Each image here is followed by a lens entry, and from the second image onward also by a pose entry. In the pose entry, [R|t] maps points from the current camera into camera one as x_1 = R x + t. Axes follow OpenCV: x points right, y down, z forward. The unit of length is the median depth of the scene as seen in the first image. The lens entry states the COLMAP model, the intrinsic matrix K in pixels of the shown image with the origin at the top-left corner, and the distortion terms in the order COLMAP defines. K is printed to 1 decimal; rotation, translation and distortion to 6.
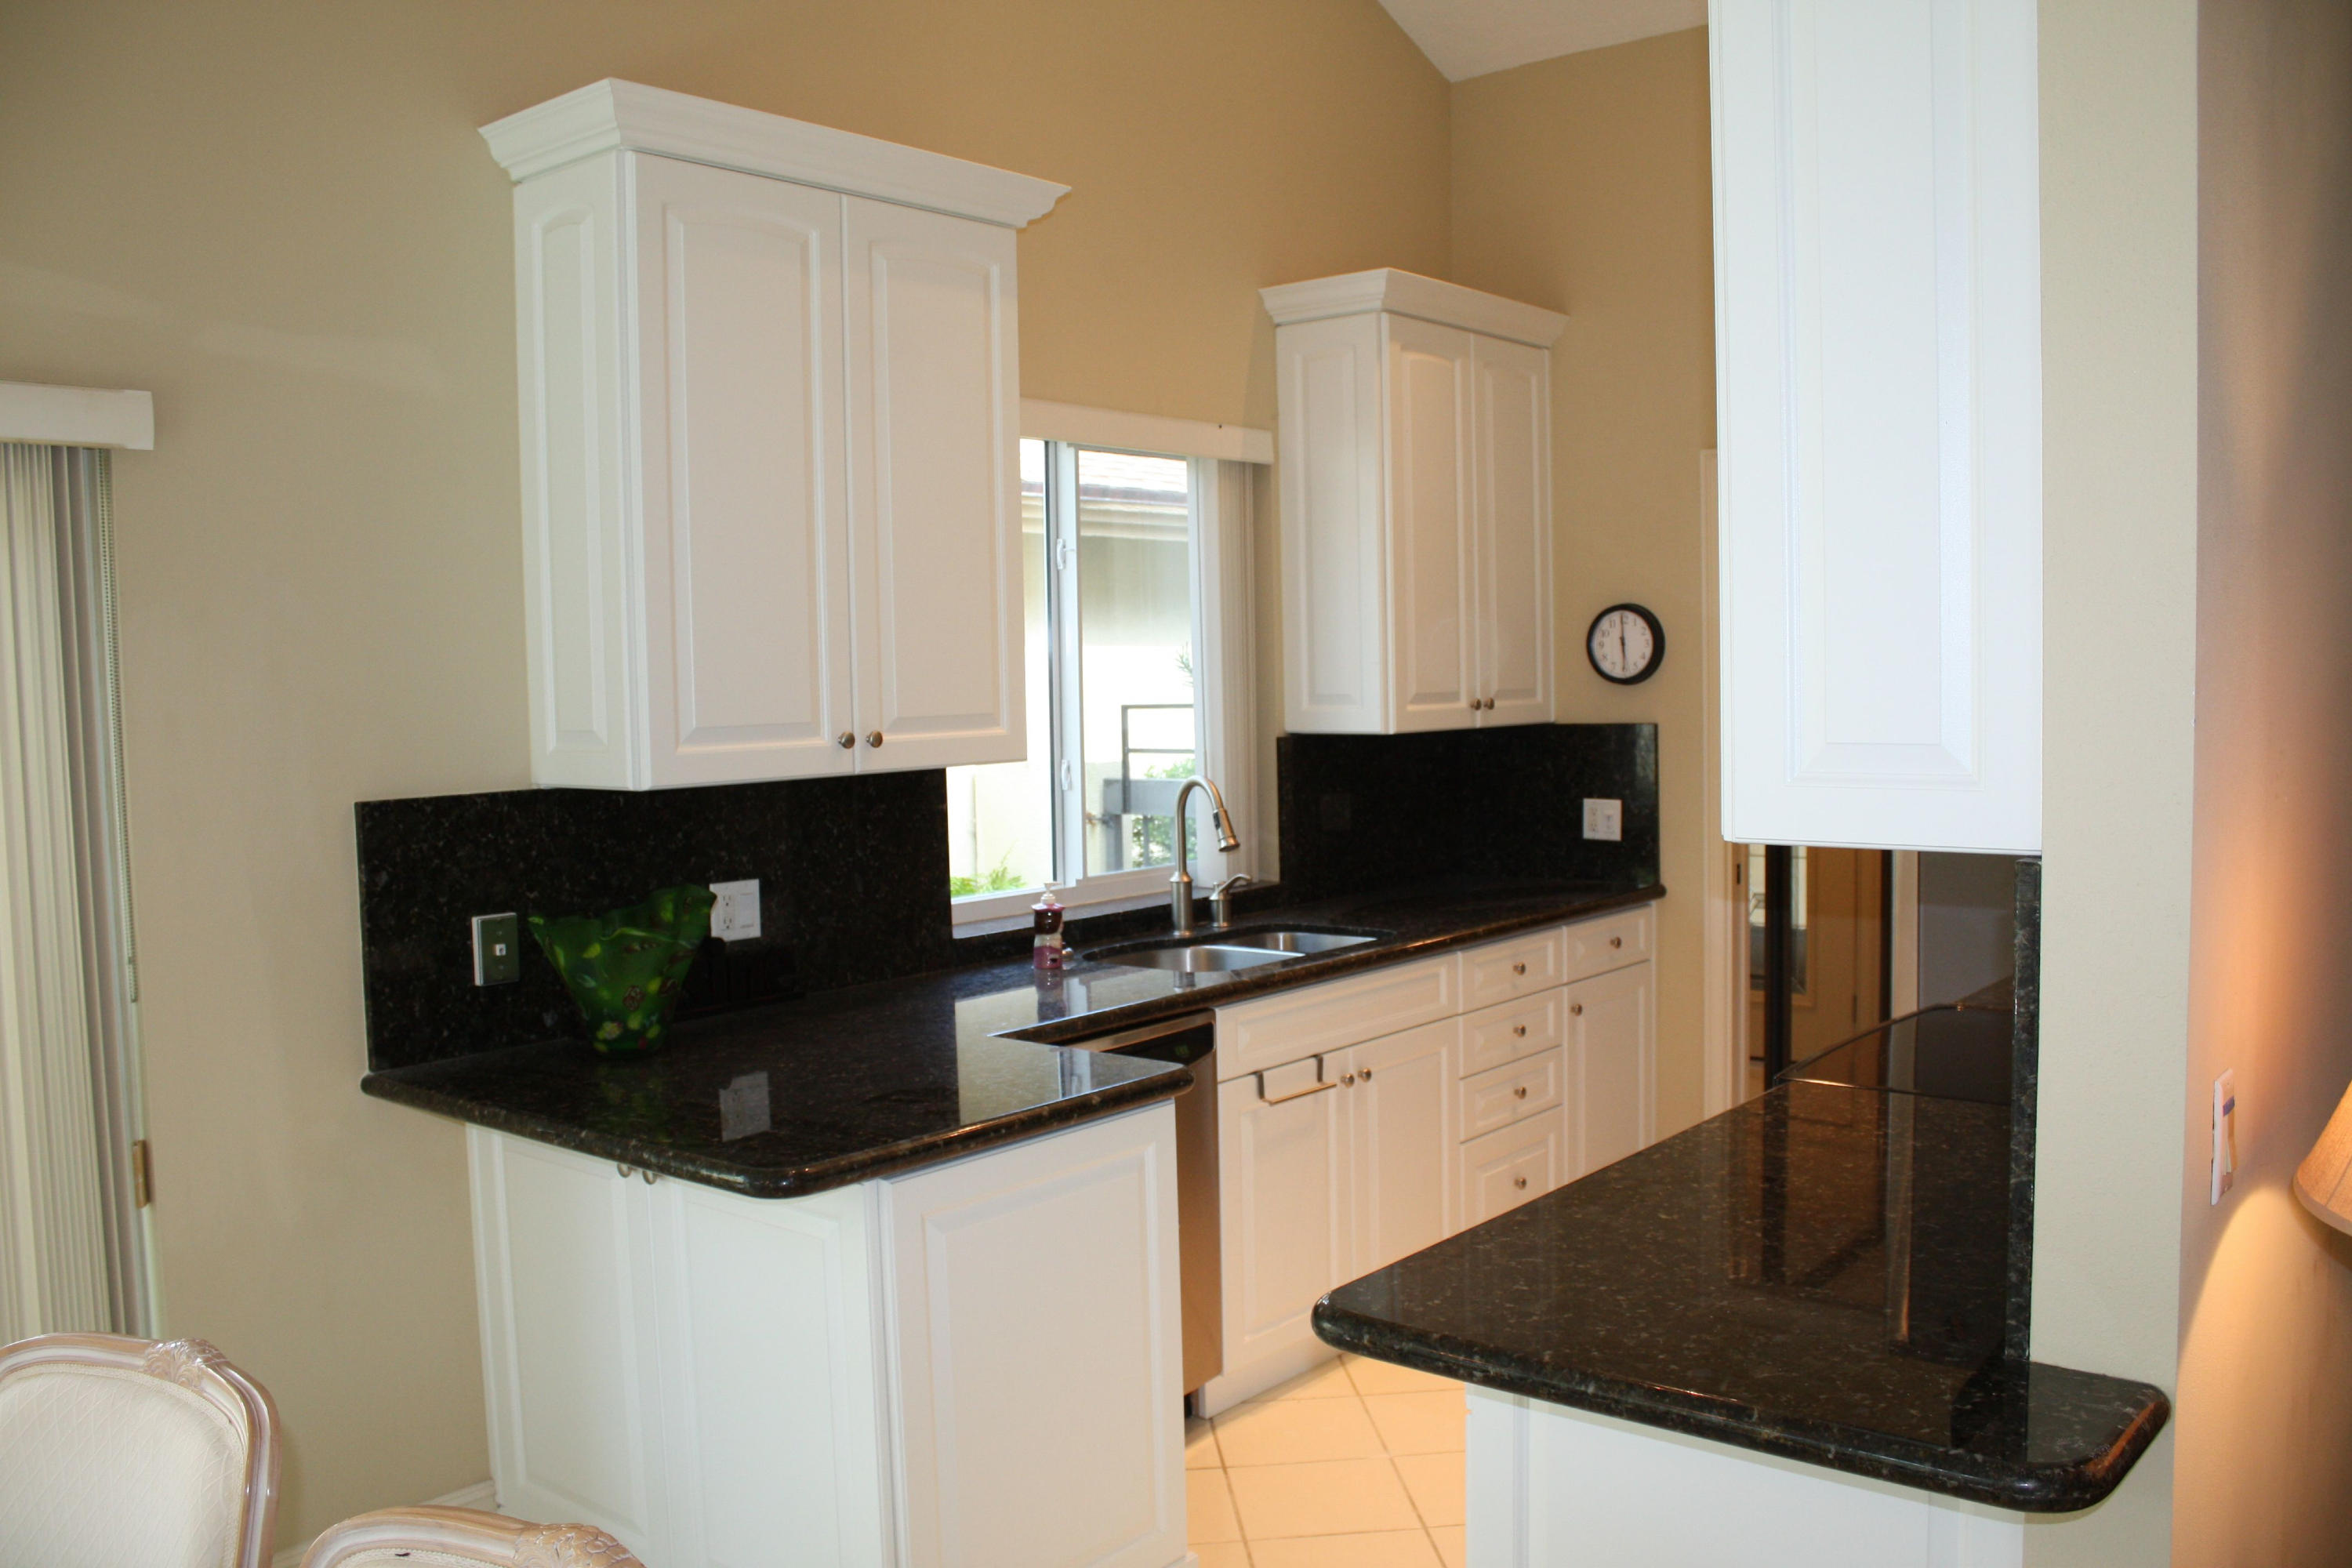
lens RADIAL K [[1941.5, 0, 1155.5], [0, 1941.5, 786.2], [0, 0, 1]] dist [-0.177573, 0.169906]
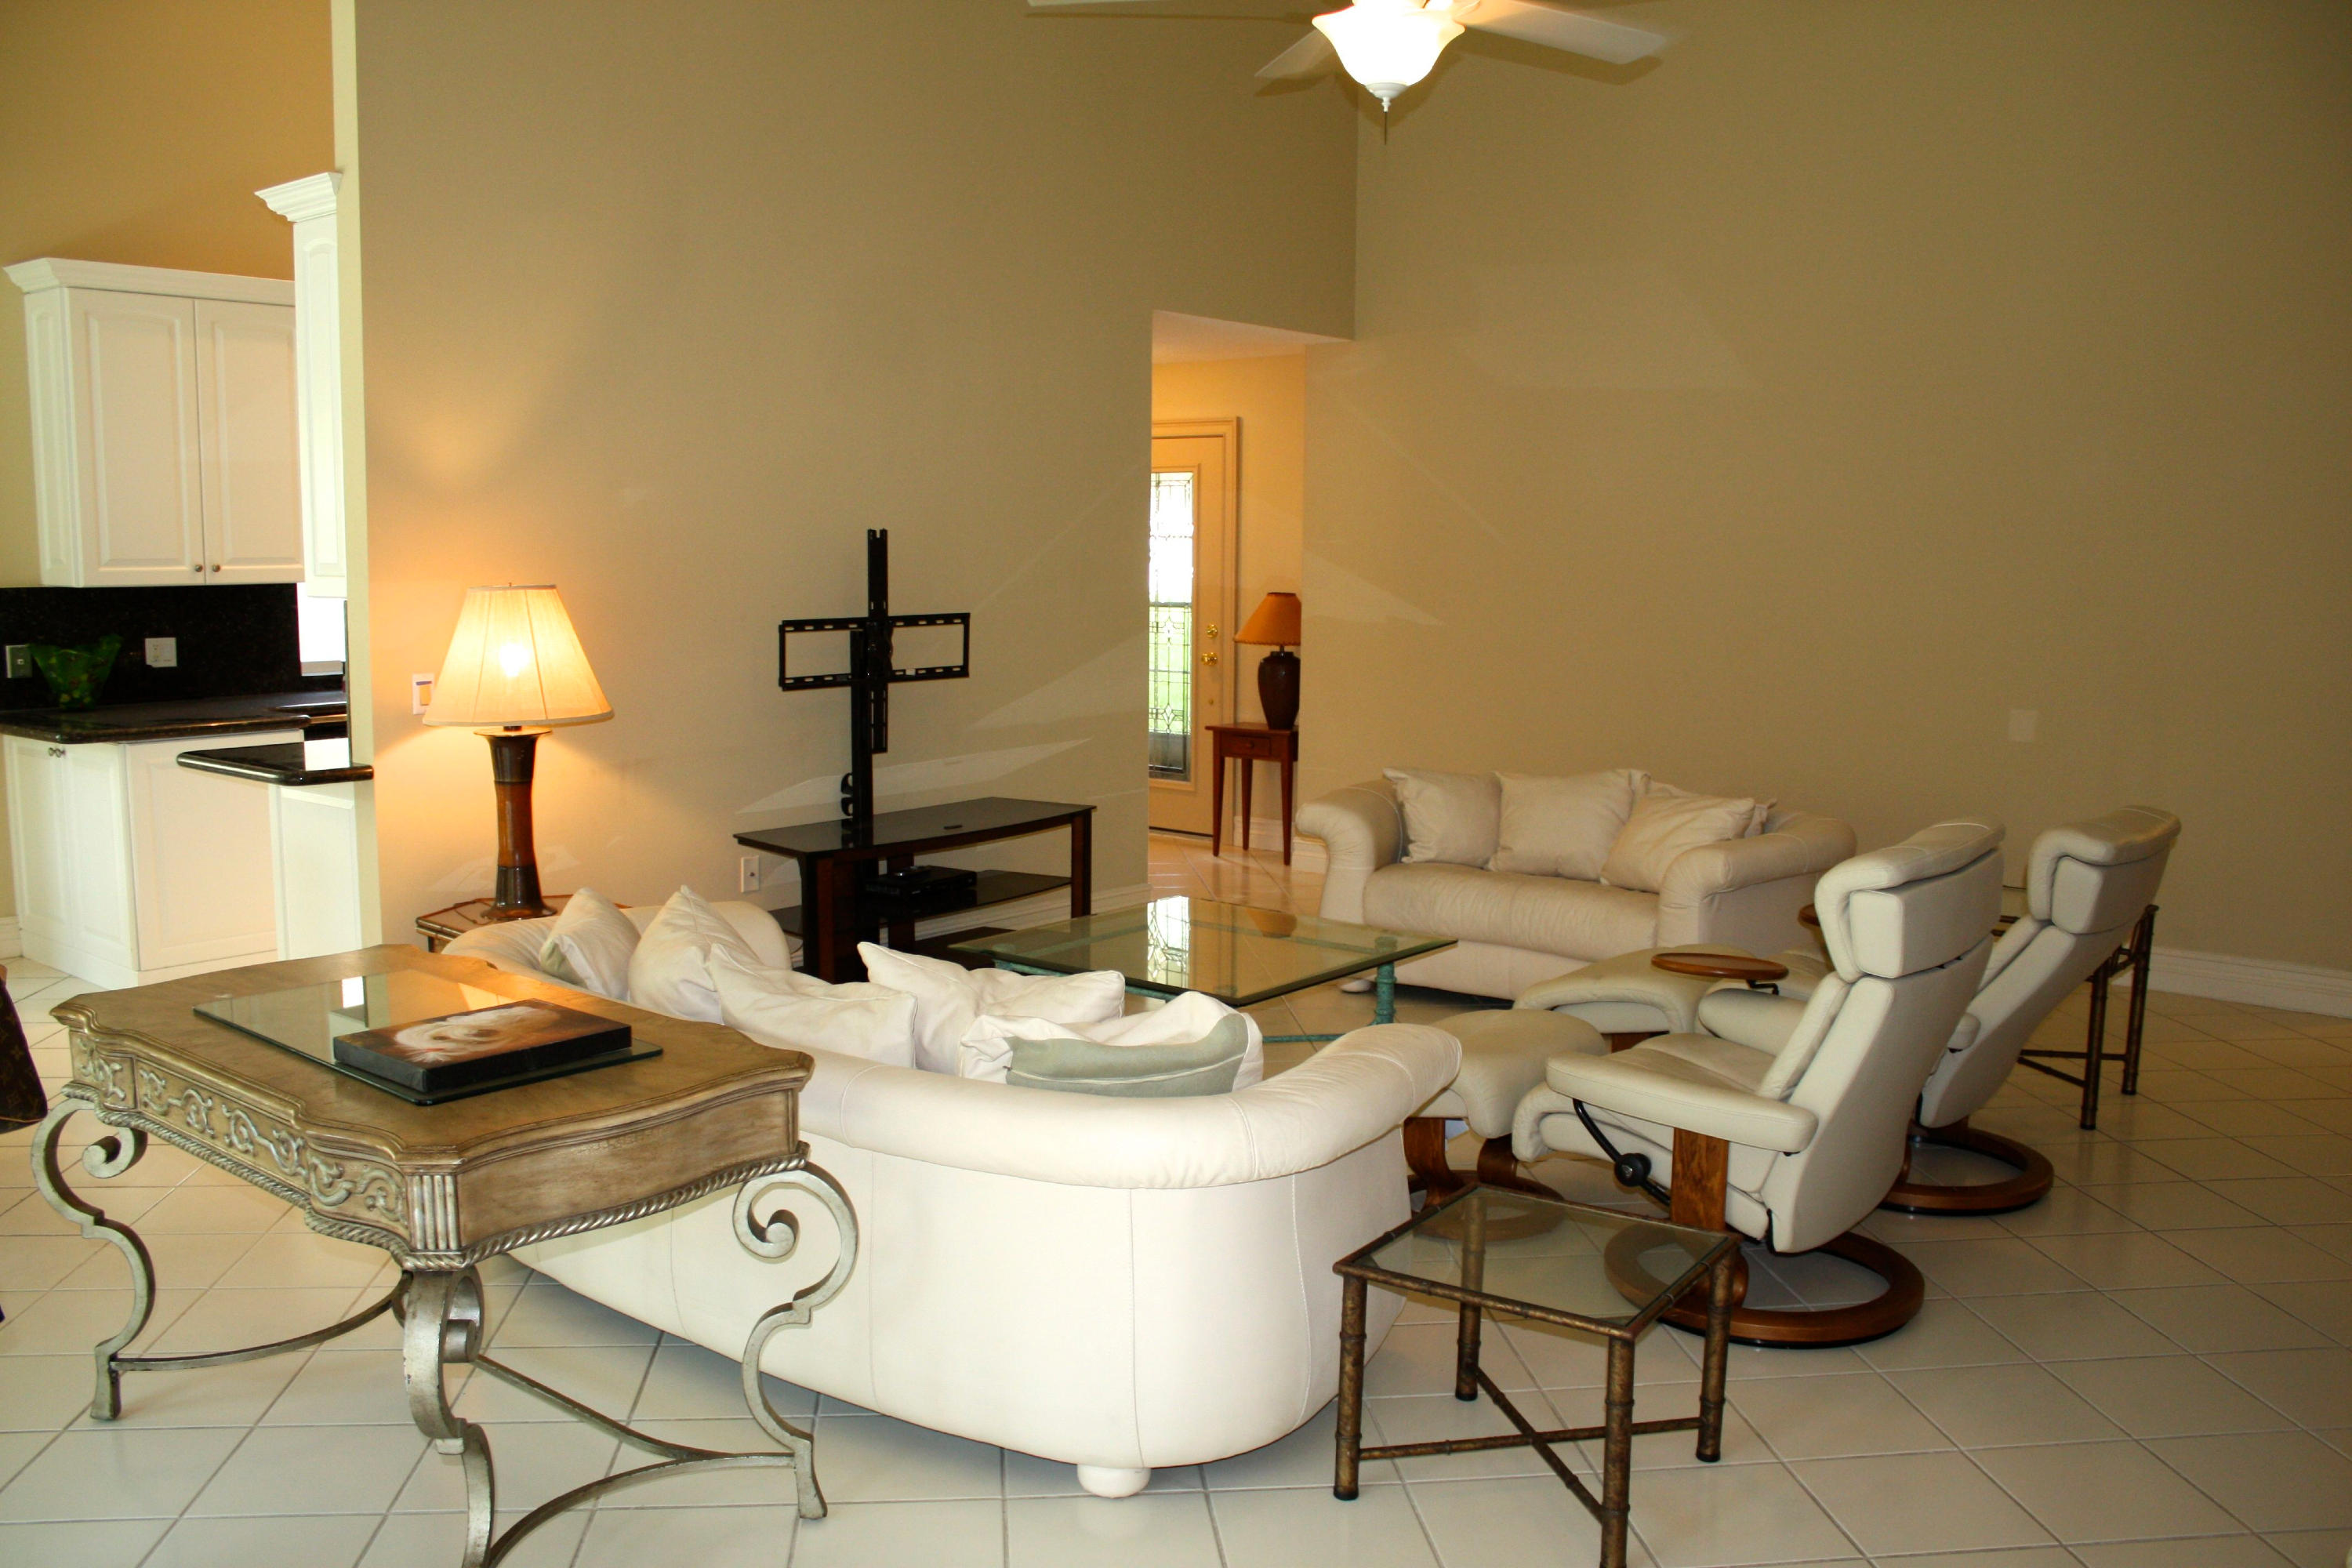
lens RADIAL K [[1941.5, 0, 1155.5], [0, 1941.5, 786.2], [0, 0, 1]] dist [-0.177573, 0.169906]
pose [[0.999478, 0.027871, 0.016368, 0.886247], [-0.028853, 0.997585, 0.063176, 0.056439], [-0.014568, -0.063615, 0.997868, -1.091221]]
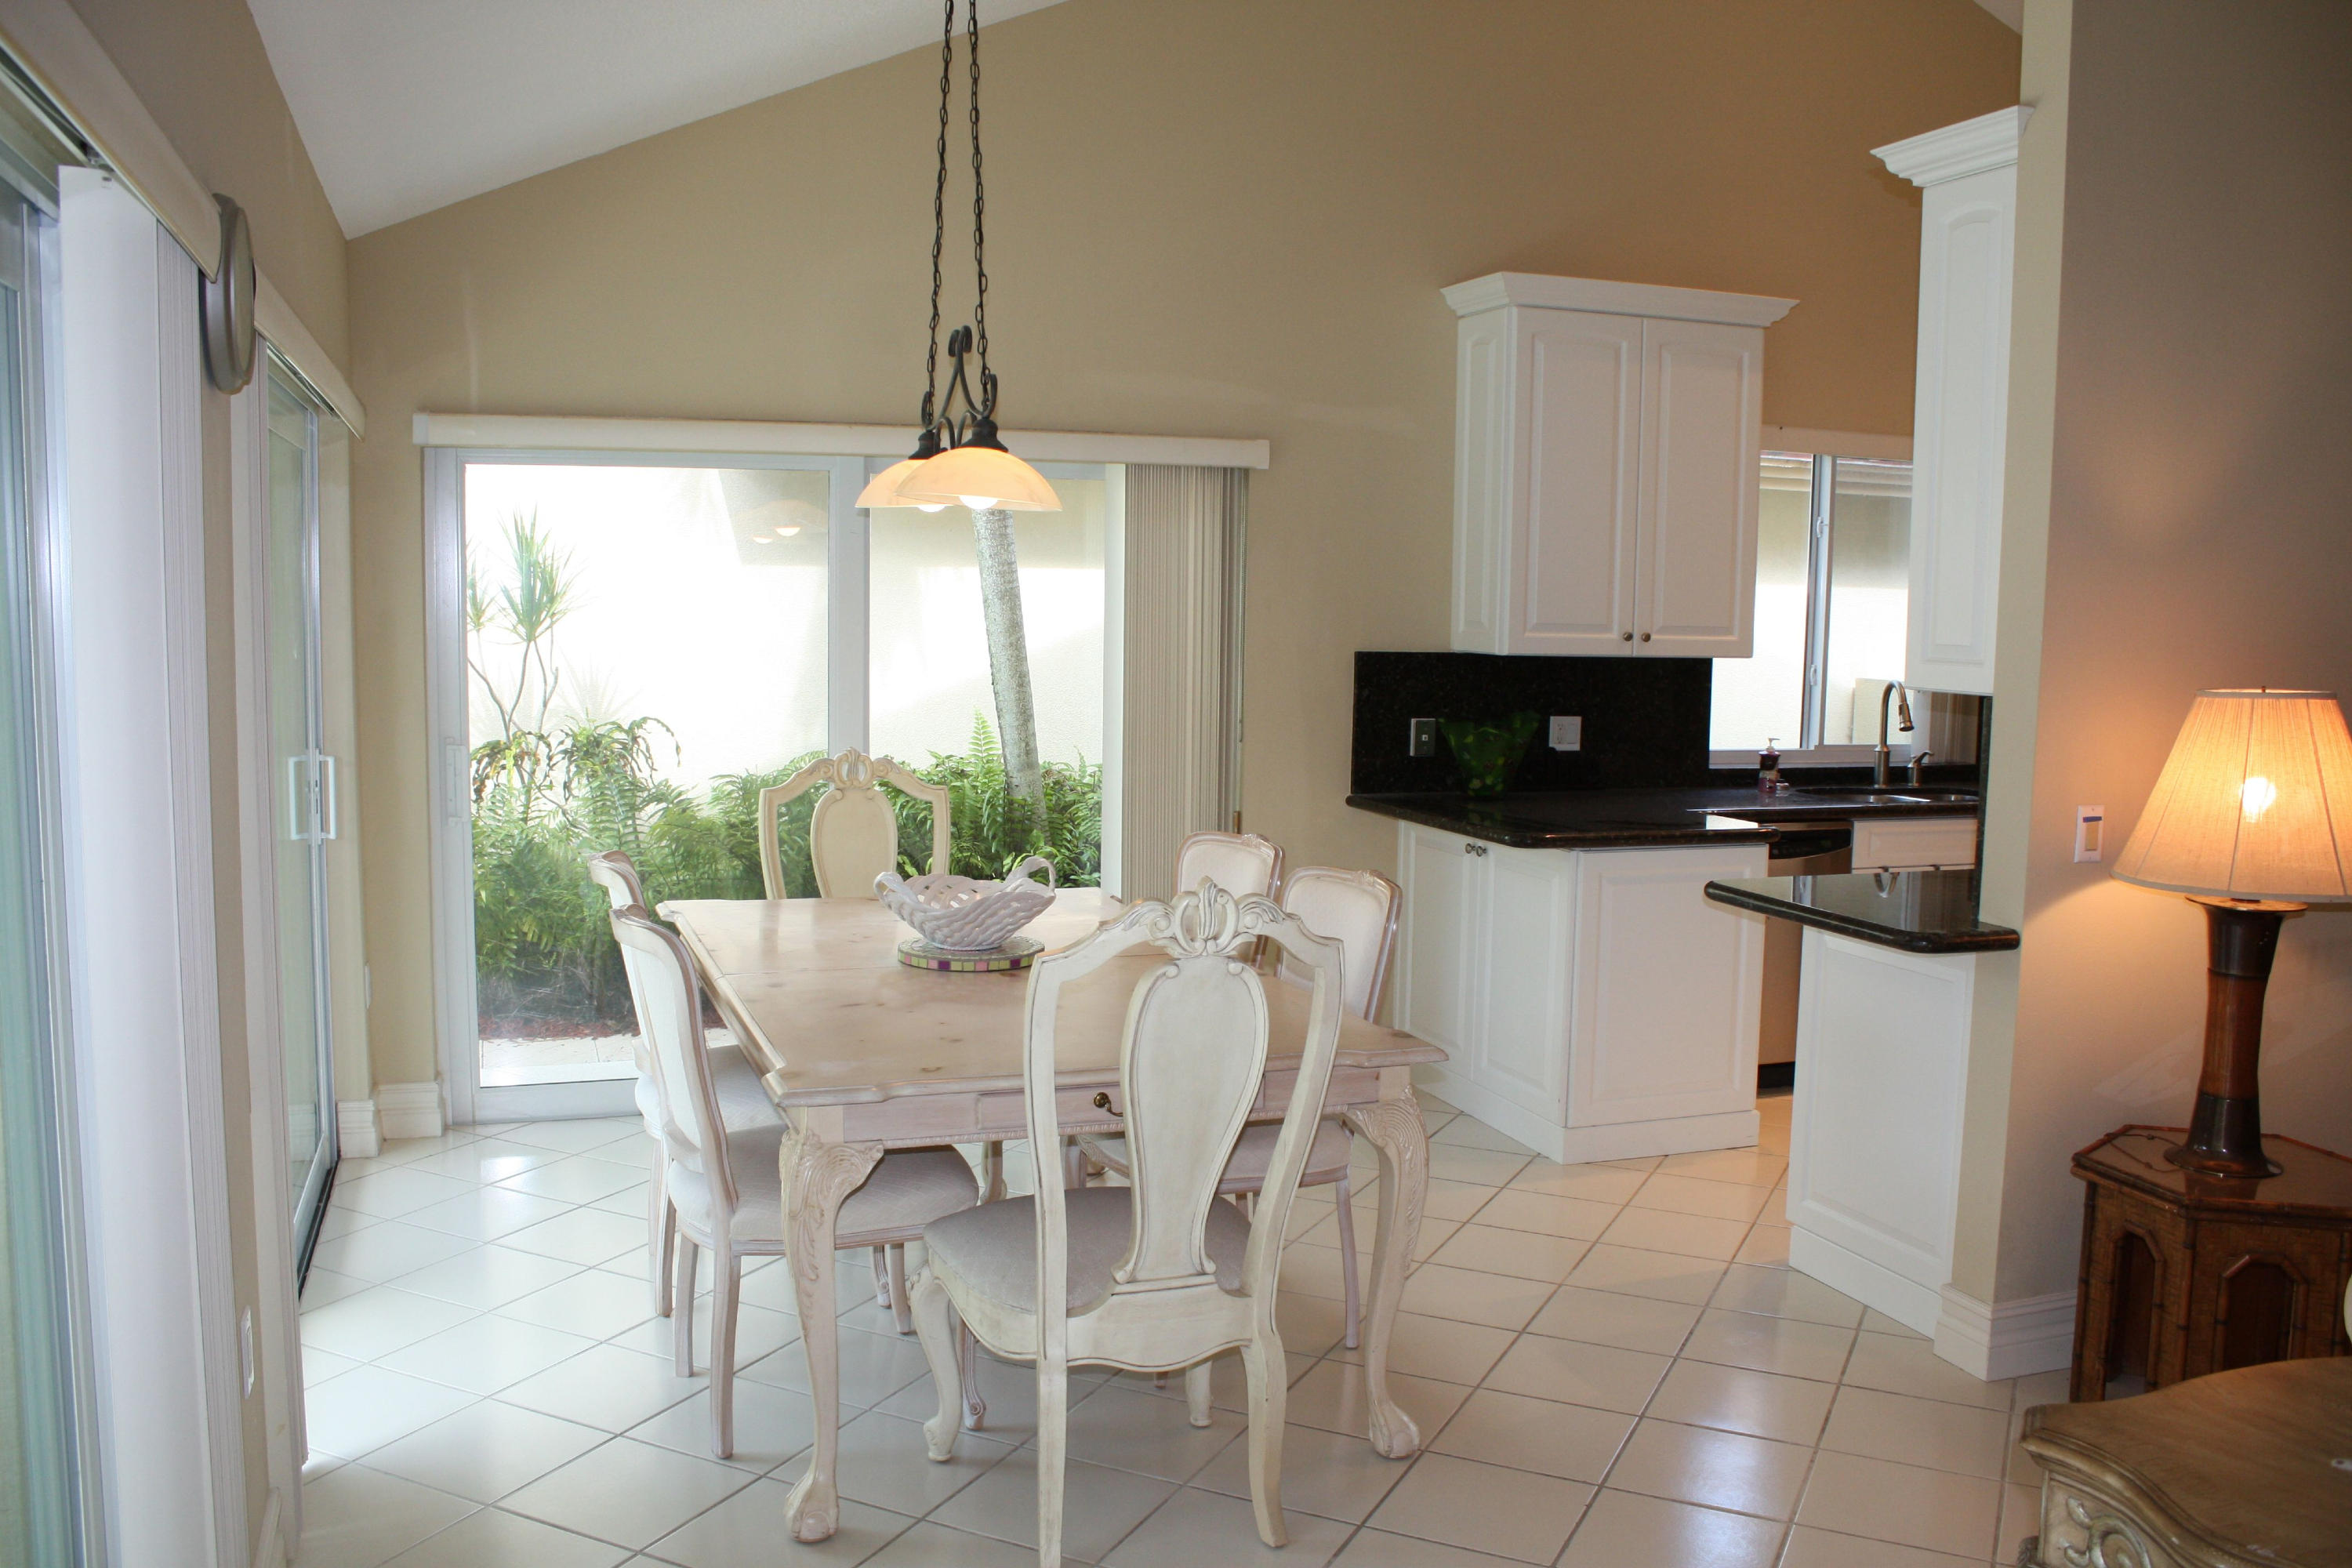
lens RADIAL K [[1941.5, 0, 1155.5], [0, 1941.5, 786.2], [0, 0, 1]] dist [-0.177573, 0.169906]
pose [[0.857230, 0.089310, -0.507130, 0.381924], [-0.069697, 0.995905, 0.057576, 0.042656], [0.510195, -0.014011, 0.859945, -0.735922]]
